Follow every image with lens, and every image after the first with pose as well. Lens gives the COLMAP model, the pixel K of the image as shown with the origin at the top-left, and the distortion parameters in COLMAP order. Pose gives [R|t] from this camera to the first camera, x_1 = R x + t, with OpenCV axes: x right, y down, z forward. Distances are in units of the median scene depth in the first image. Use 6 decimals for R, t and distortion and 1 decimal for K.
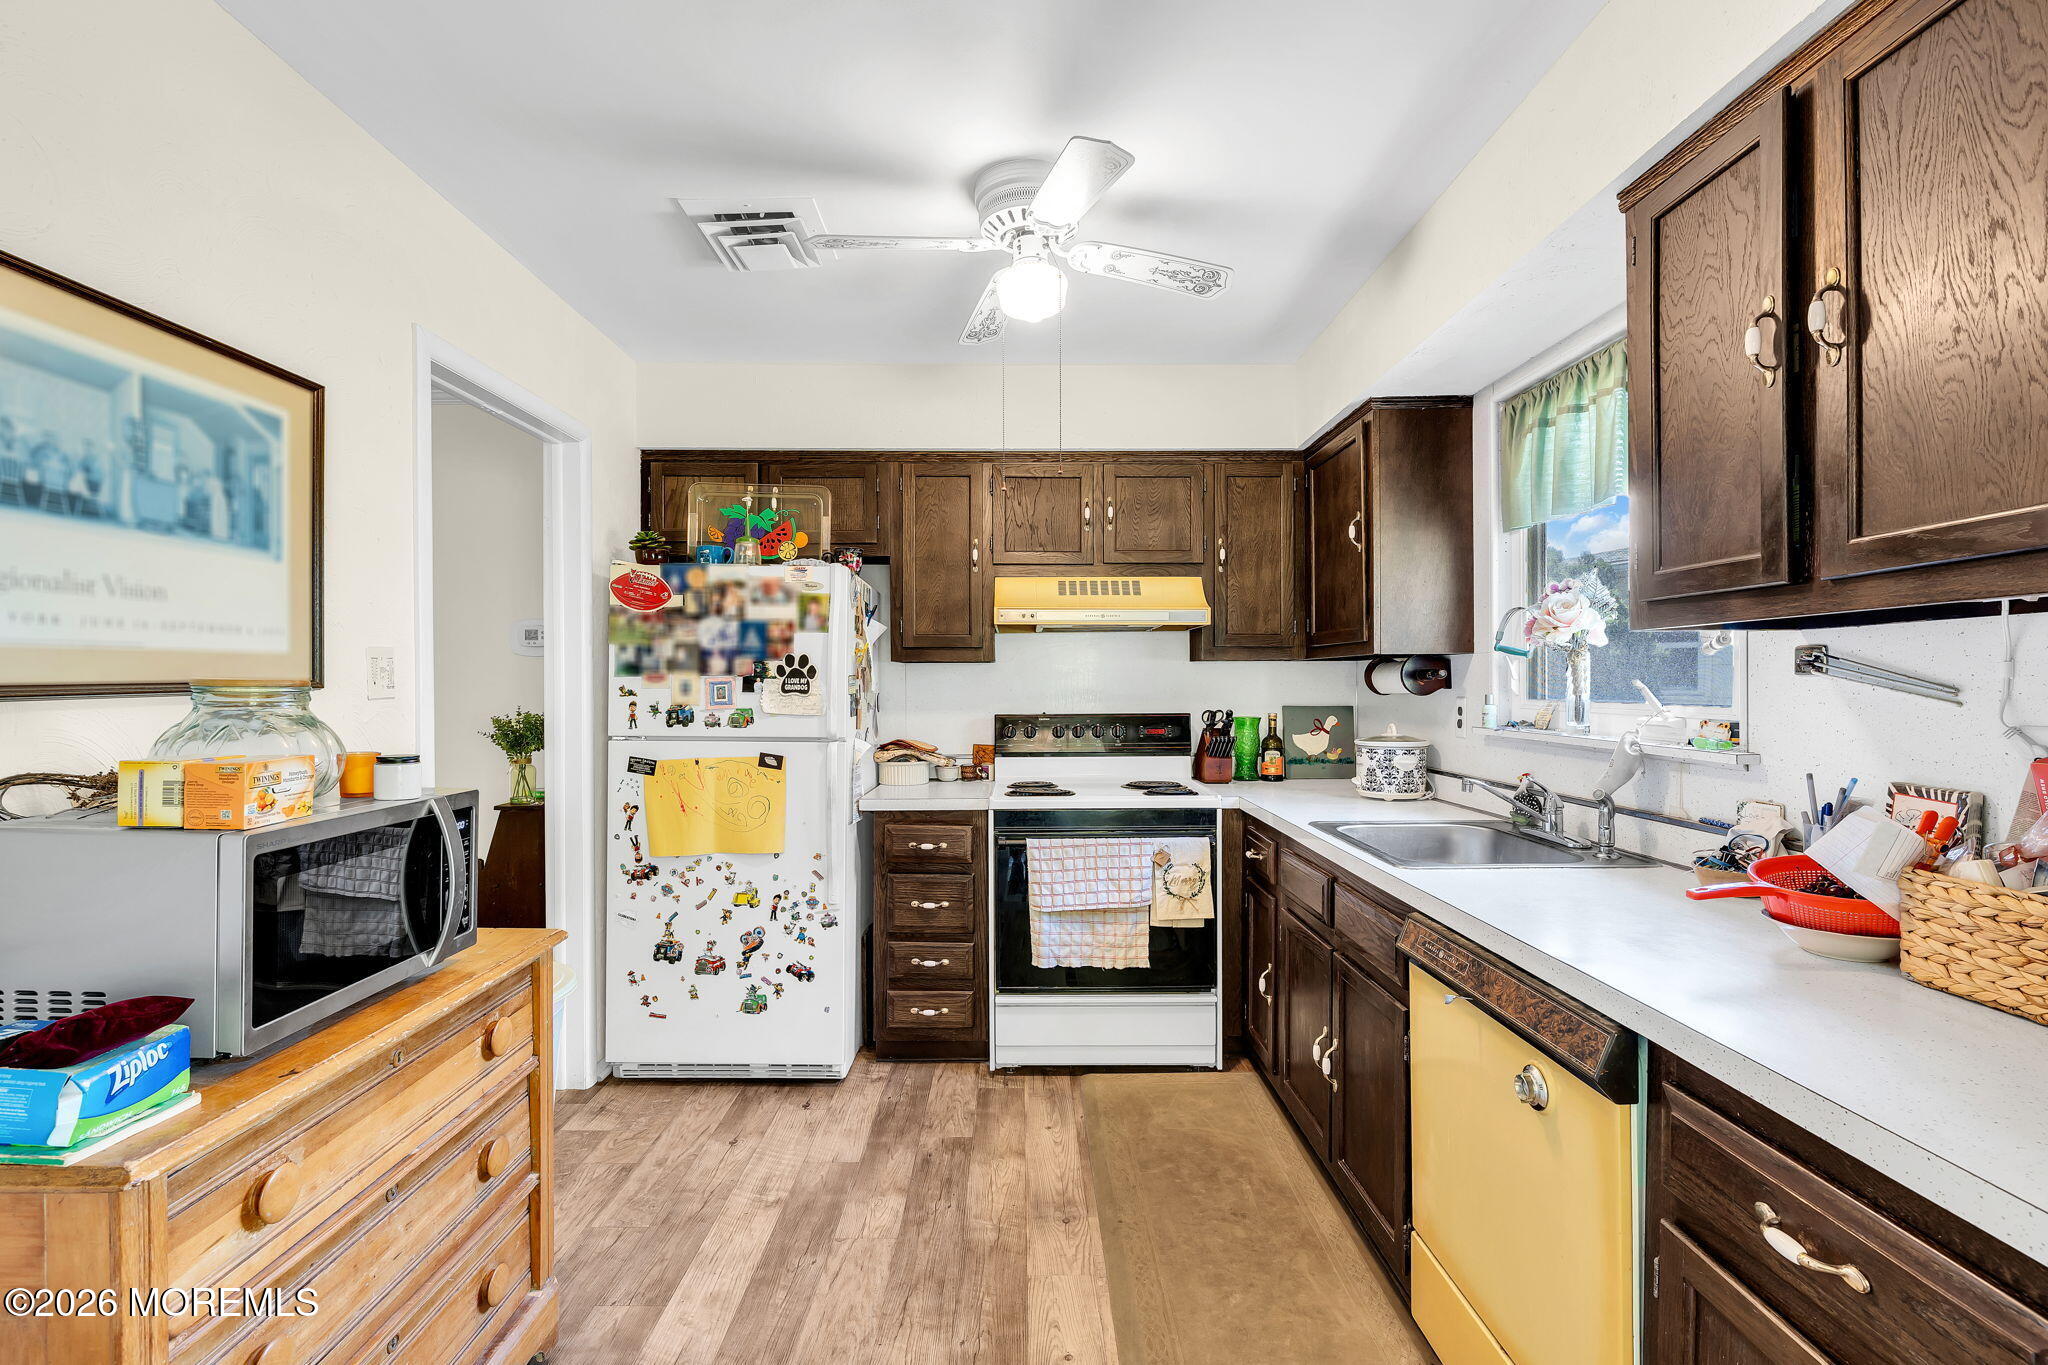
lens RADIAL K [[955.6, 0, 1018.7], [0, 955.6, 690.0], [0, 0, 1]] dist [-0.012989, 0.003963]
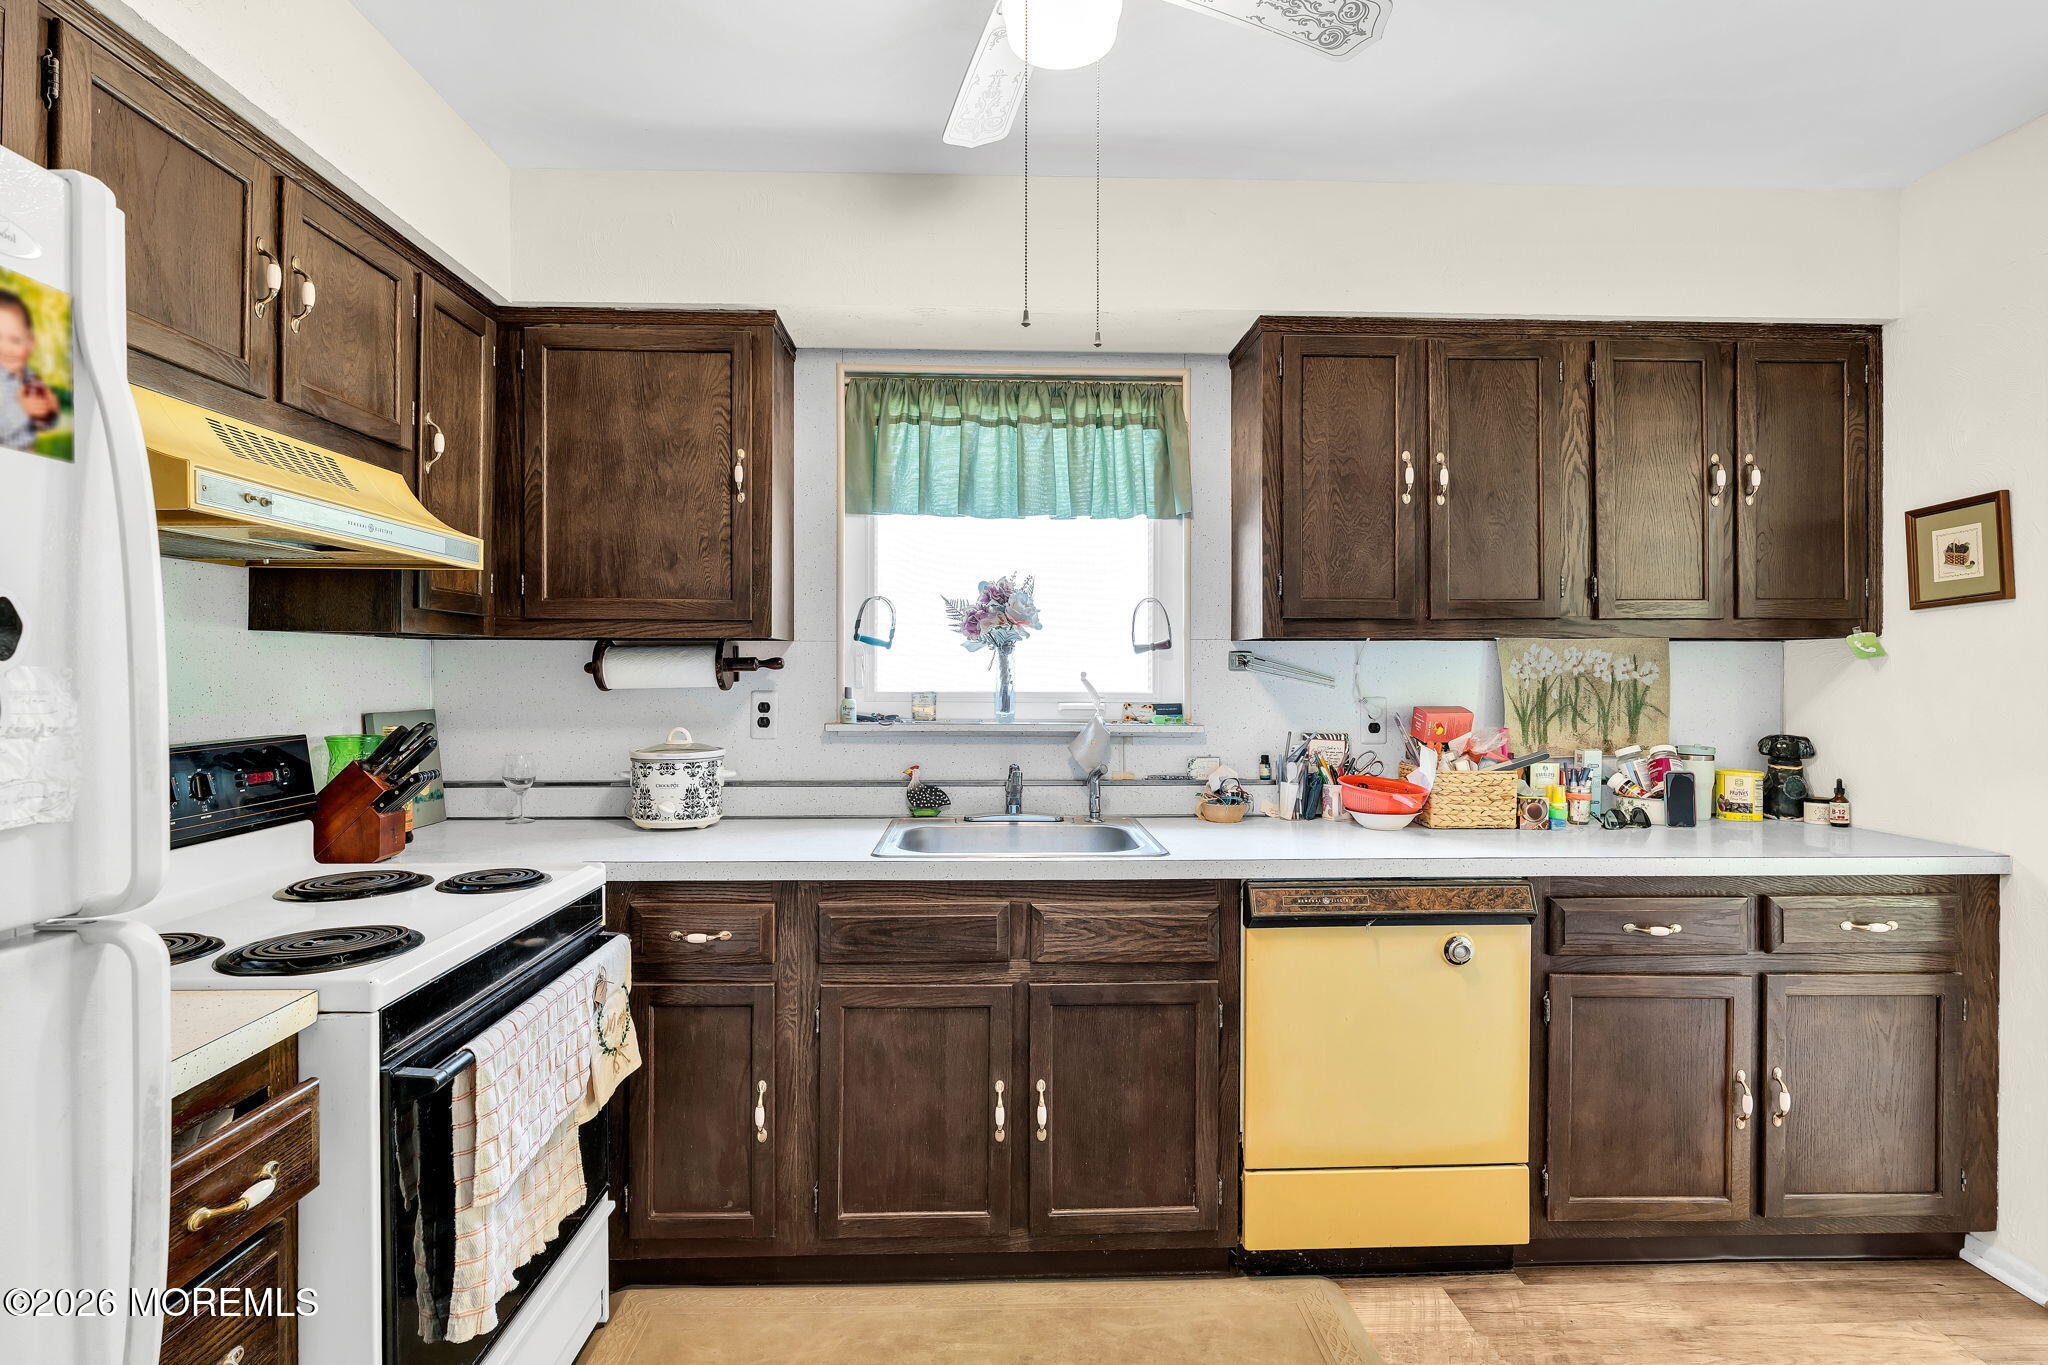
lens RADIAL K [[1030.3, 0, 1039.0], [0, 1030.3, 673.2], [0, 0, 1]] dist [-0.005930, 0.000100]
pose [[-0.049277, 0.000102, 0.998785, -0.459341], [0.006159, 0.999981, 0.000201, -0.007264], [-0.998766, 0.006161, -0.049277, 0.777891]]
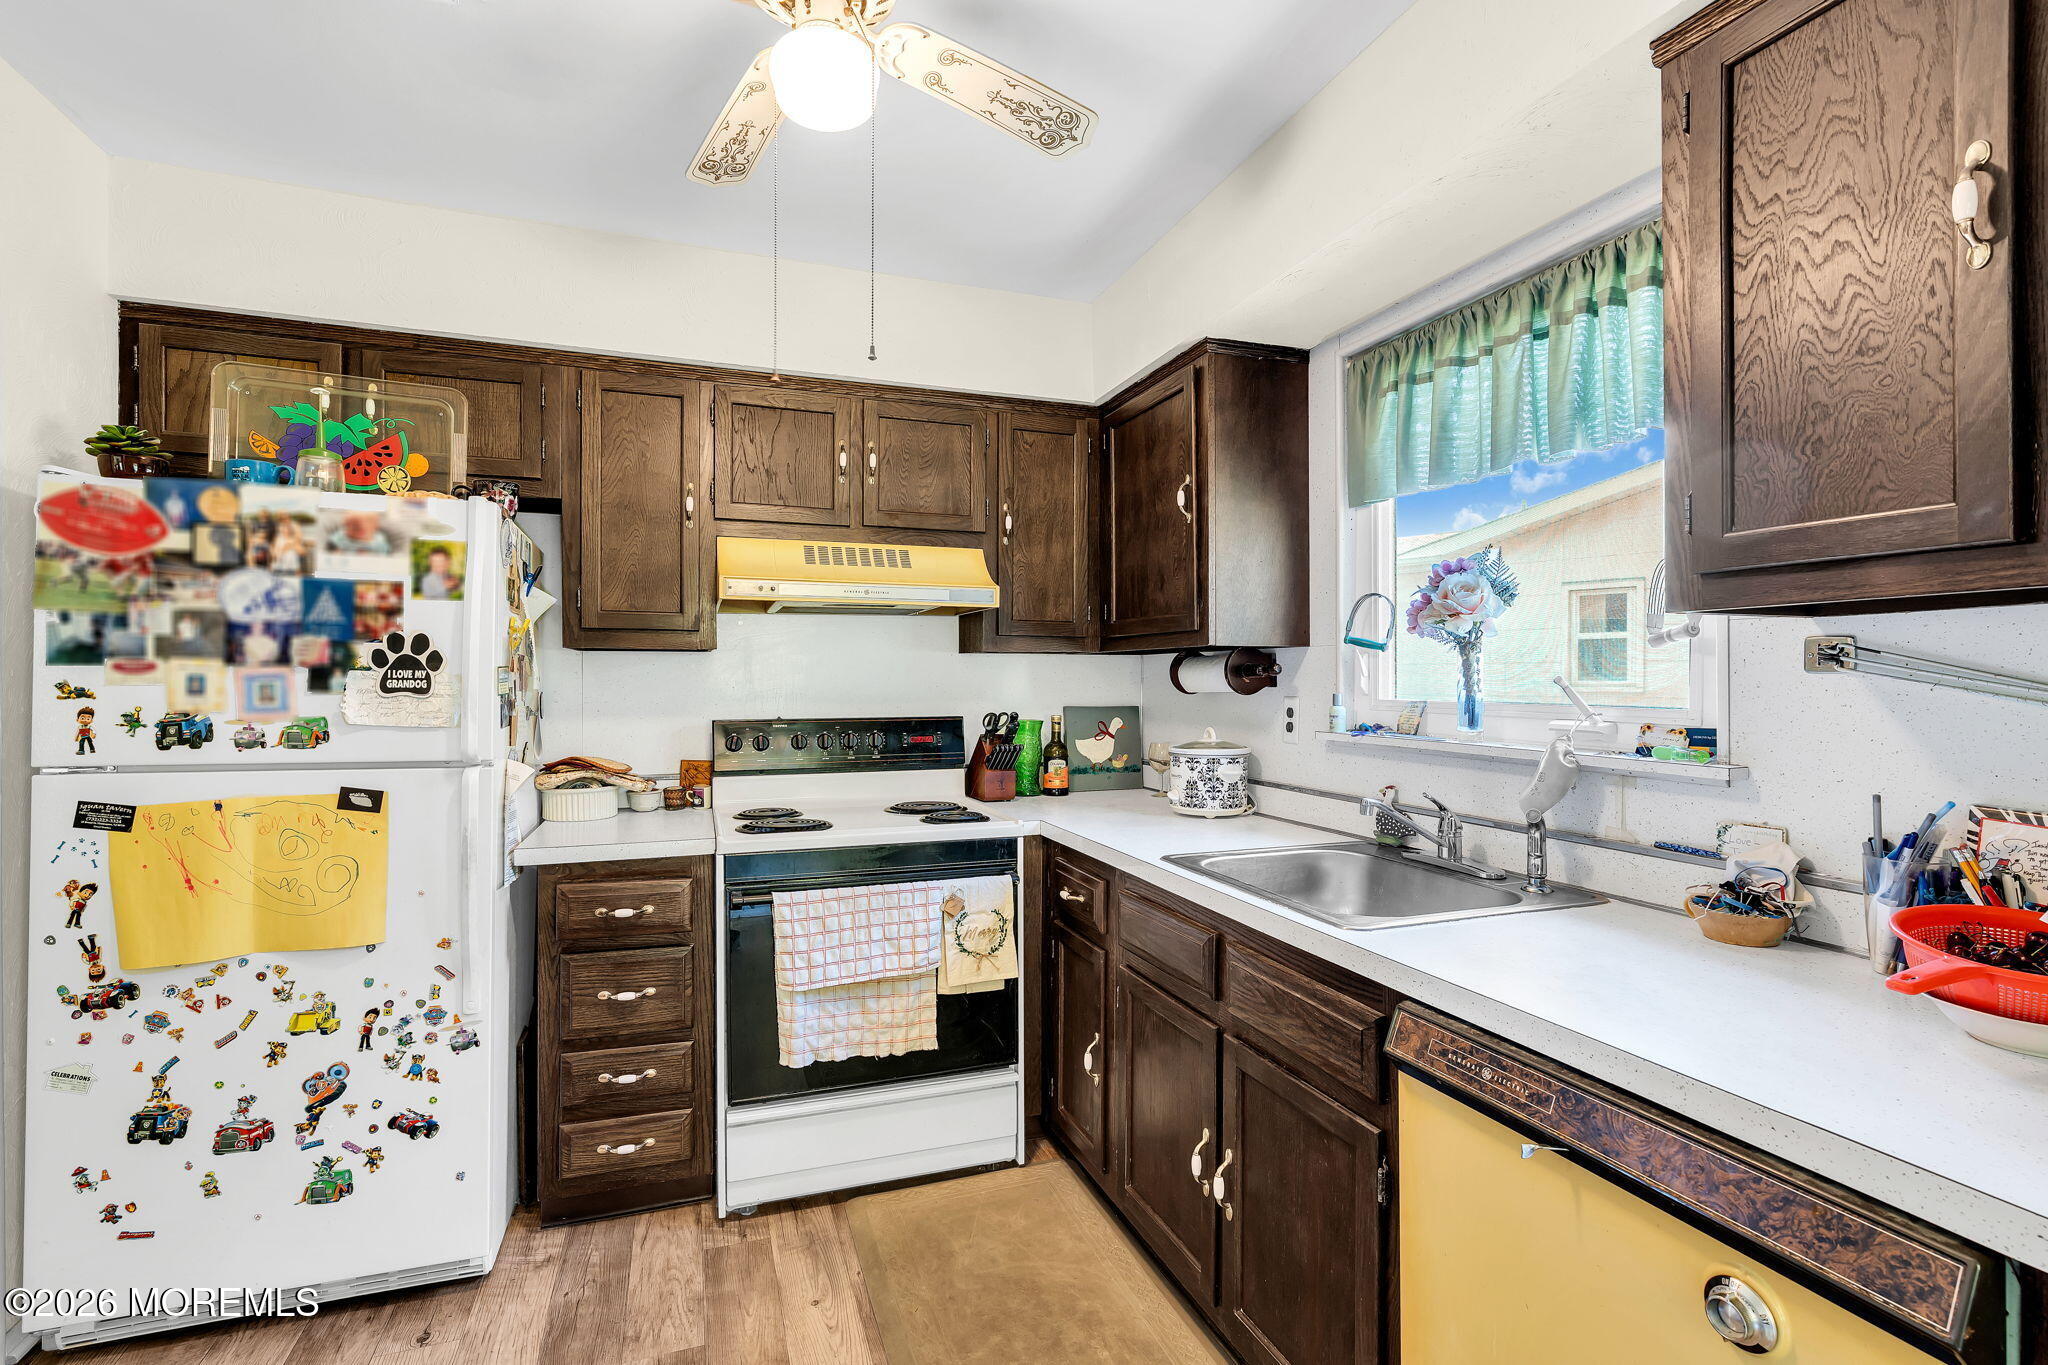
lens RADIAL K [[955.6, 0, 1029.6], [0, 955.6, 683.9], [0, 0, 1]] dist [-0.012989, 0.003963]
pose [[0.940443, 0.002002, 0.339947, -0.055803], [-0.000905, 0.999994, -0.003385, -0.001042], [-0.339951, 0.002876, 0.940439, 0.253413]]
